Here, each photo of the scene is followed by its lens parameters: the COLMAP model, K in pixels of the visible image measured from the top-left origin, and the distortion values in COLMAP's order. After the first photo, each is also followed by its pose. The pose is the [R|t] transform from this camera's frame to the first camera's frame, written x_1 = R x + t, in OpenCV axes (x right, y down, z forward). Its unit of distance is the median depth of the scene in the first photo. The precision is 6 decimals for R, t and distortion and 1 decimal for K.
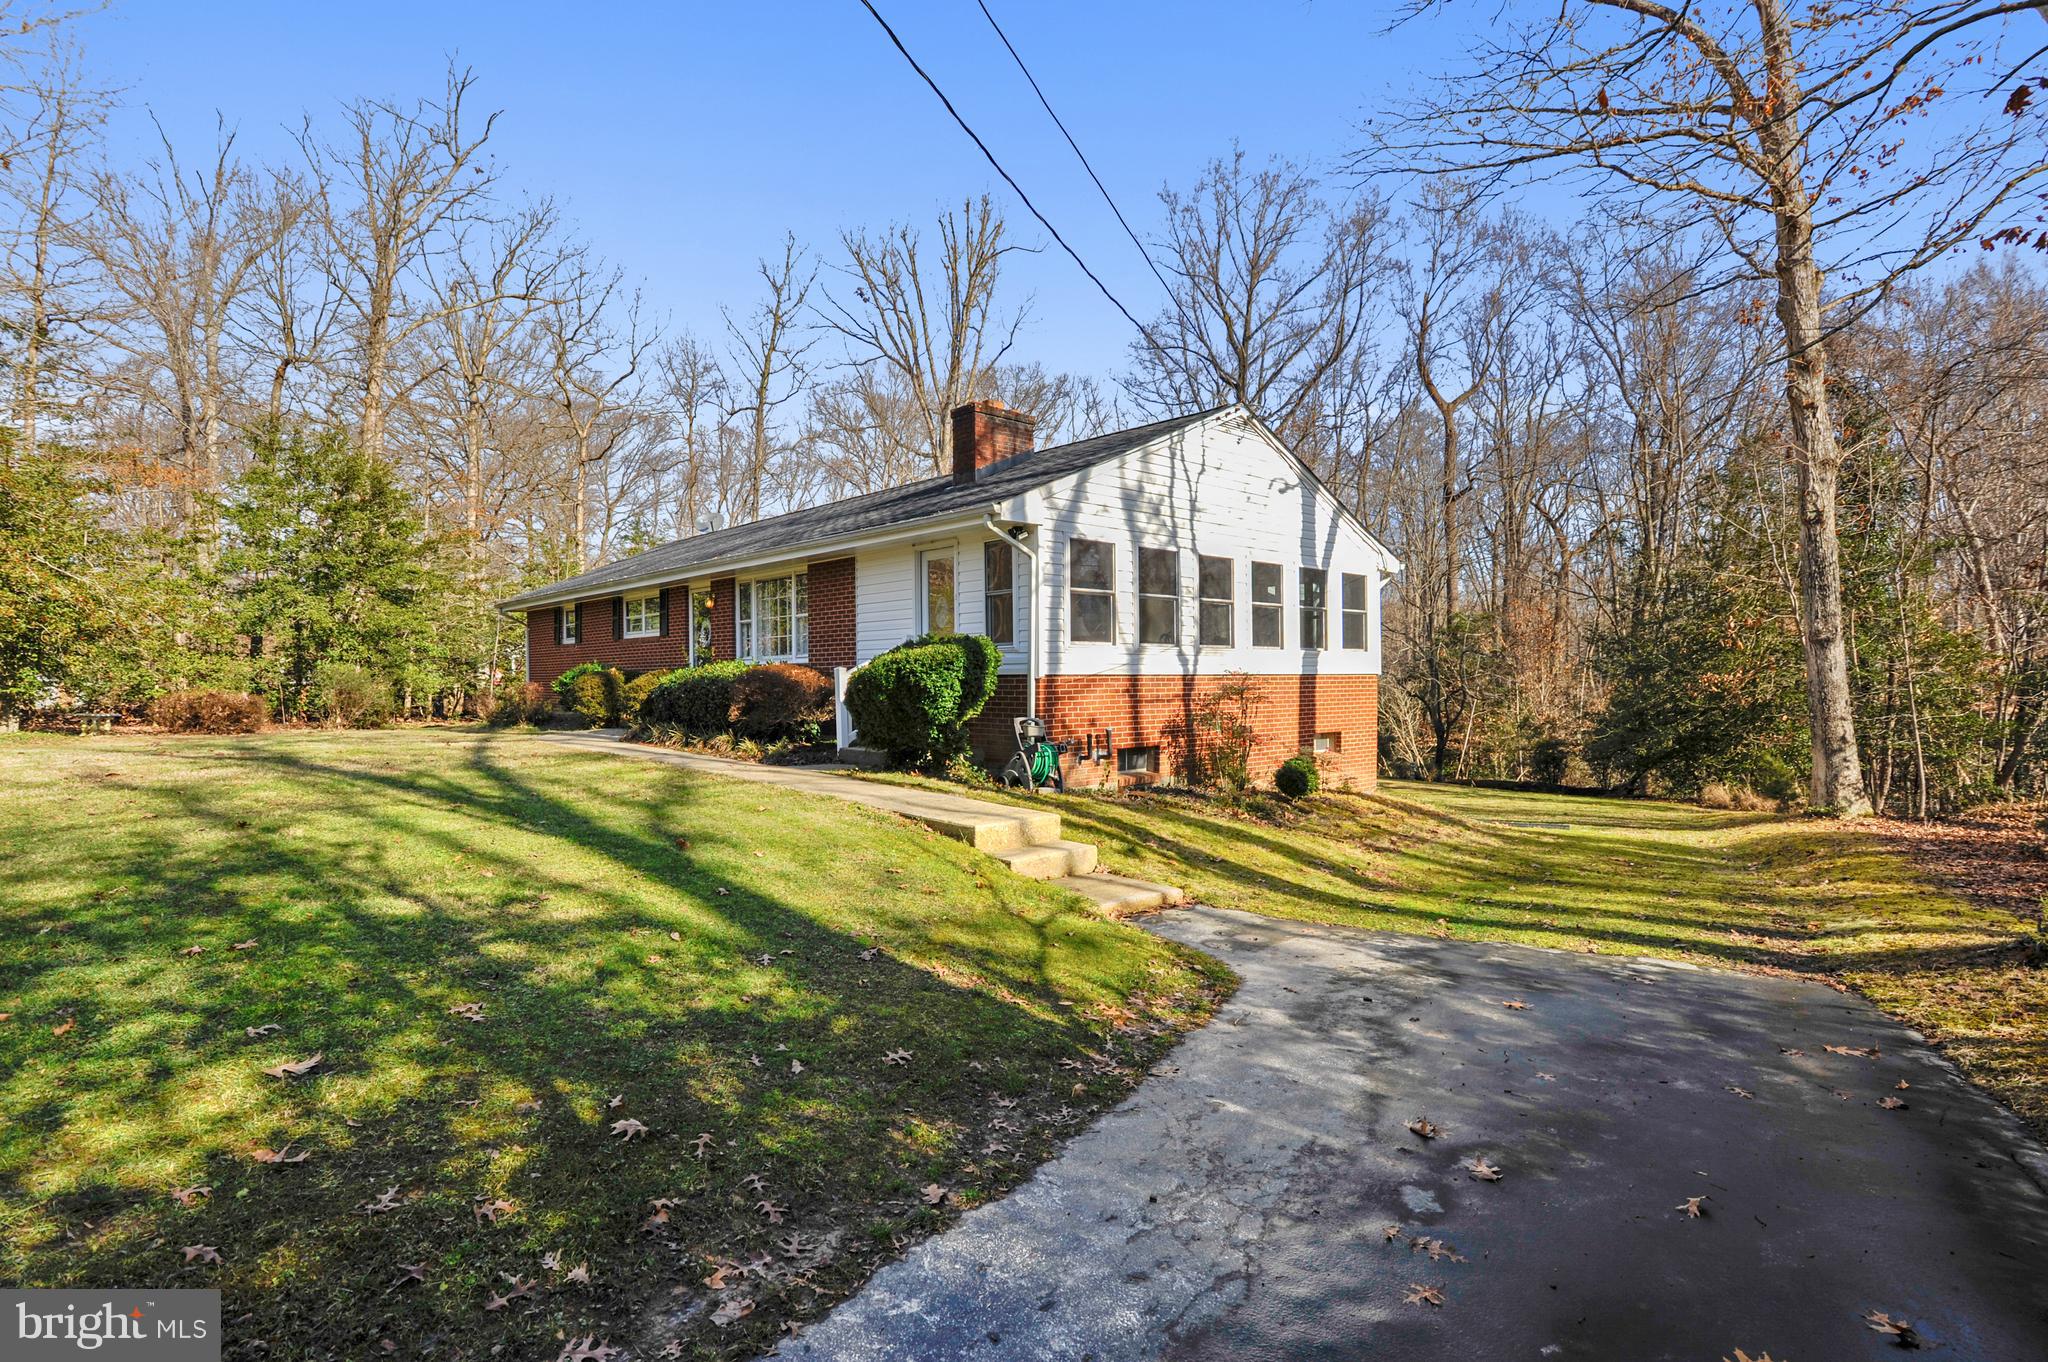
lens RADIAL K [[989.9, 0, 1018.9], [0, 989.9, 682.2], [0, 0, 1]] dist [-0.017794, -0.000228]
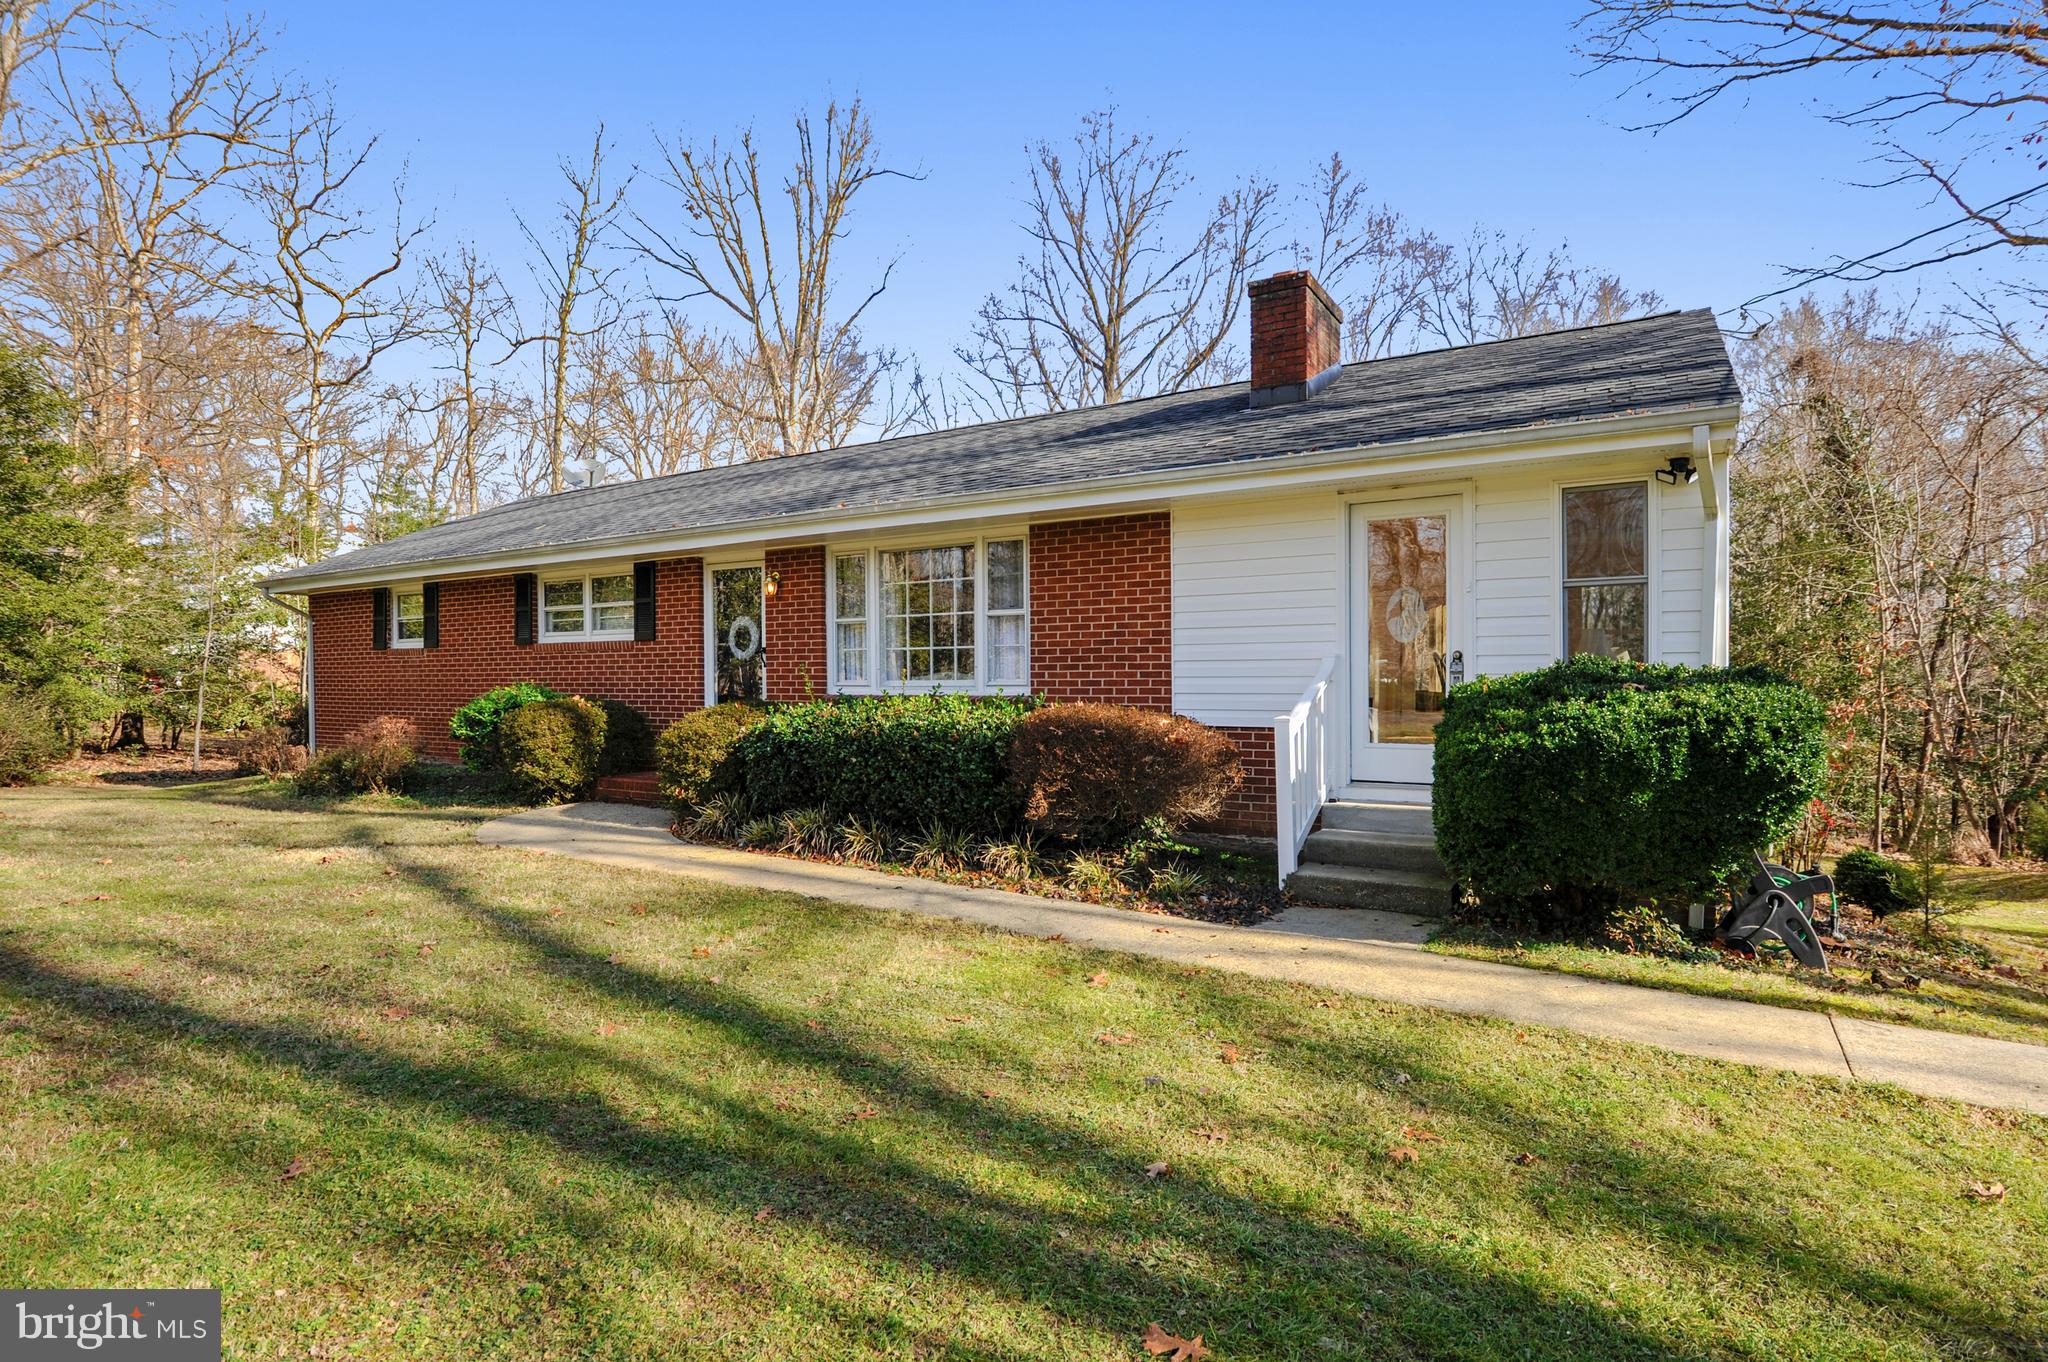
lens RADIAL K [[1027.9, 0, 1031.2], [0, 1027.9, 708.8], [0, 0, 1]] dist [-0.016035, 0.000771]
pose [[0.966557, -0.001251, 0.256450, -0.344306], [-0.004441, 0.999757, 0.021614, -0.023445], [-0.256414, -0.022030, 0.966316, 0.392610]]
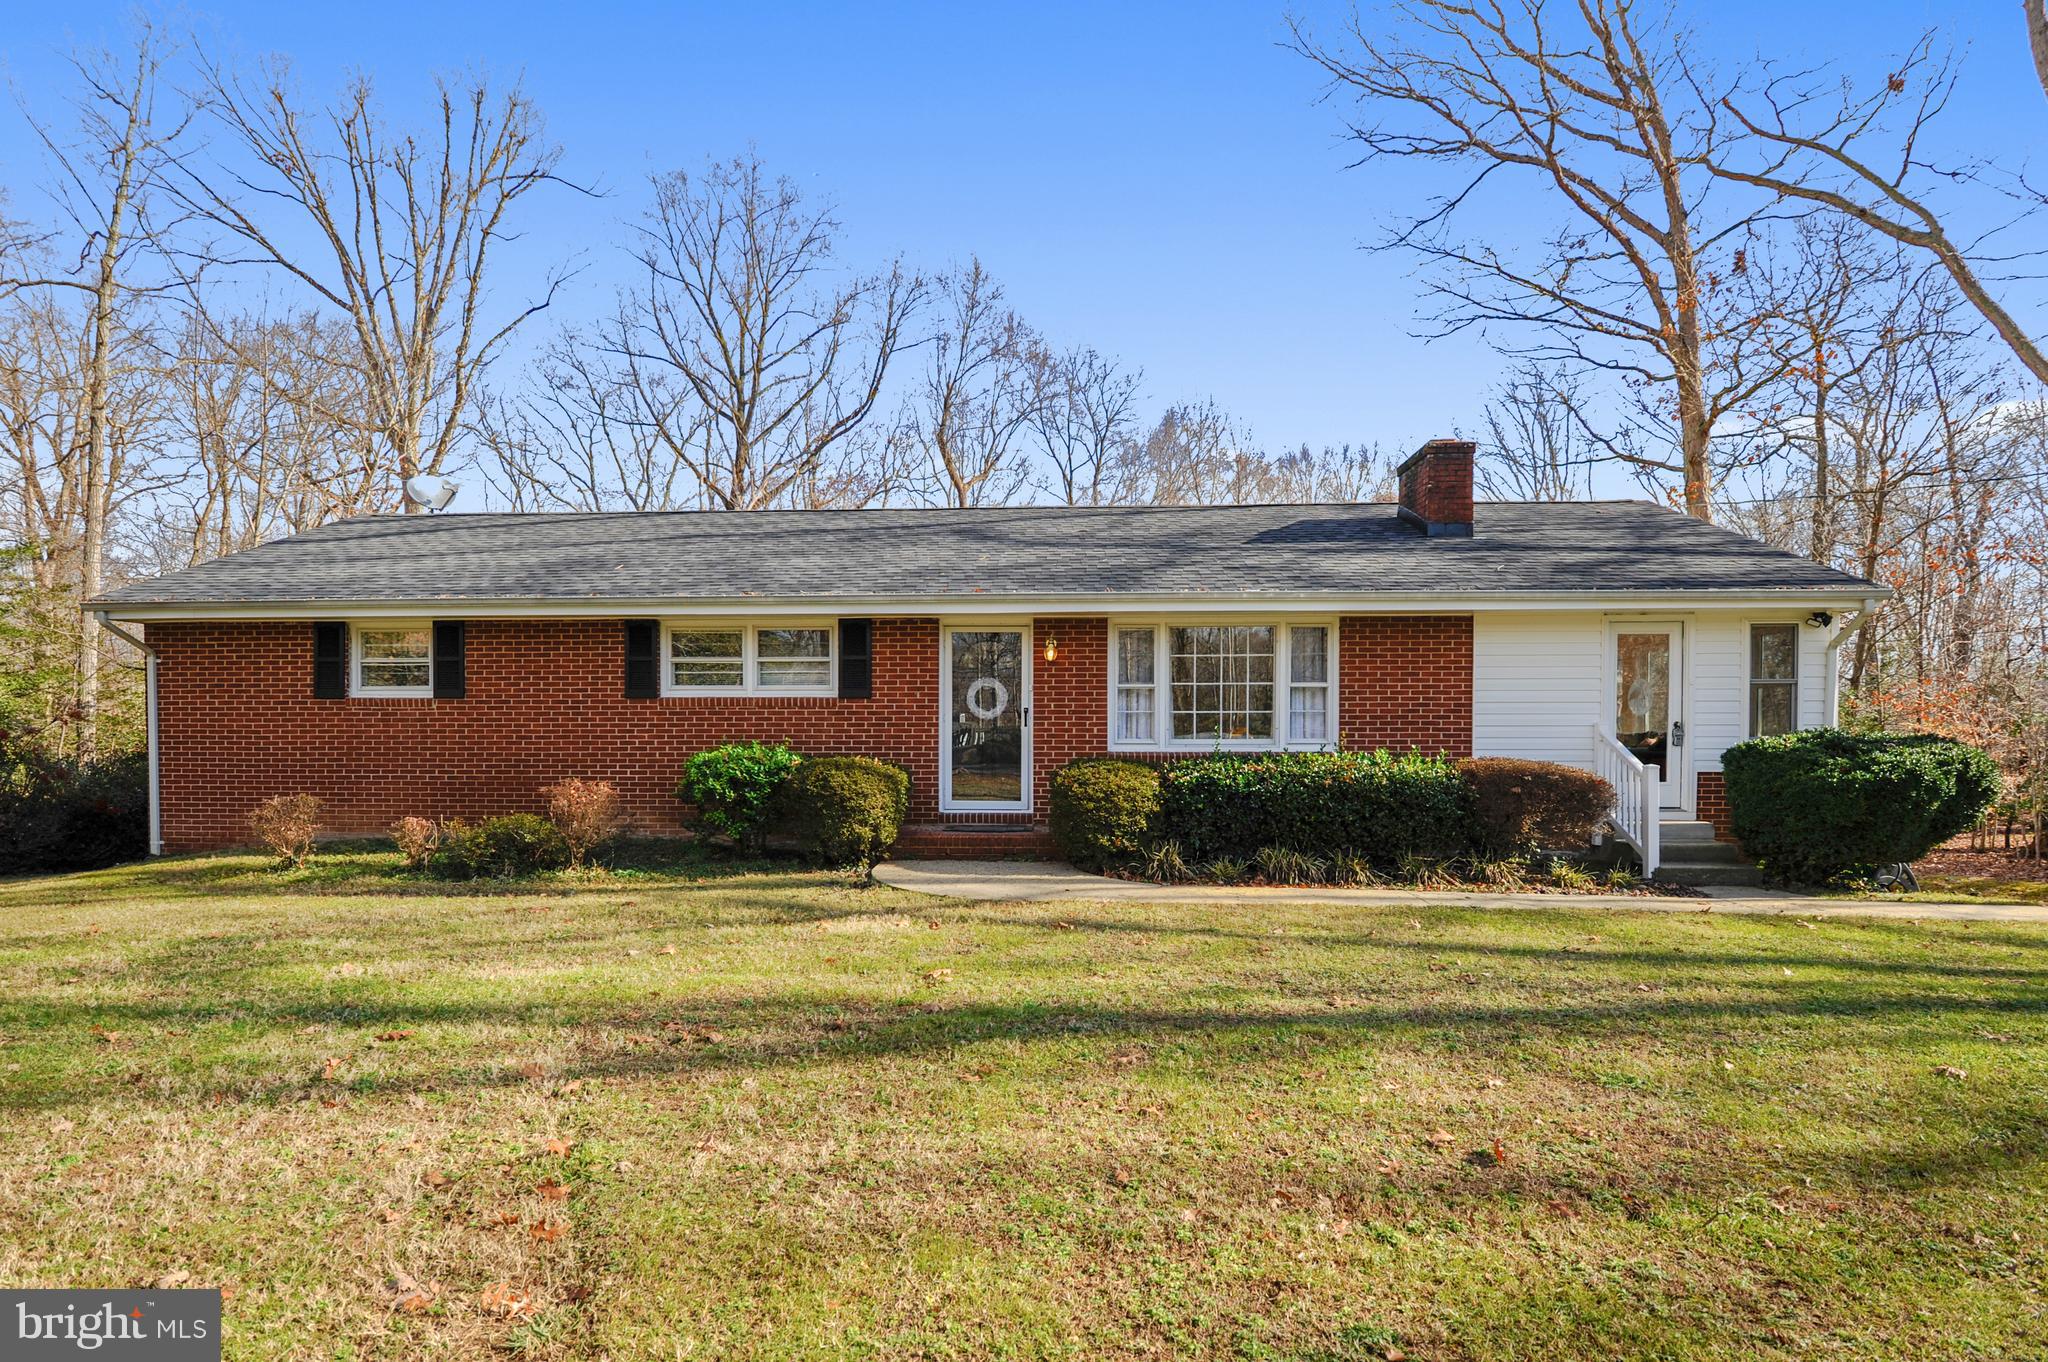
lens RADIAL K [[1002.0, 0, 1027.6], [0, 1002.0, 752.2], [0, 0, 1]] dist [-0.010221, -0.000412]
pose [[0.739902, -0.006116, 0.672686, -0.822653], [-0.003230, 0.999915, 0.012644, -0.025967], [-0.672707, -0.011528, 0.739820, 0.567554]]
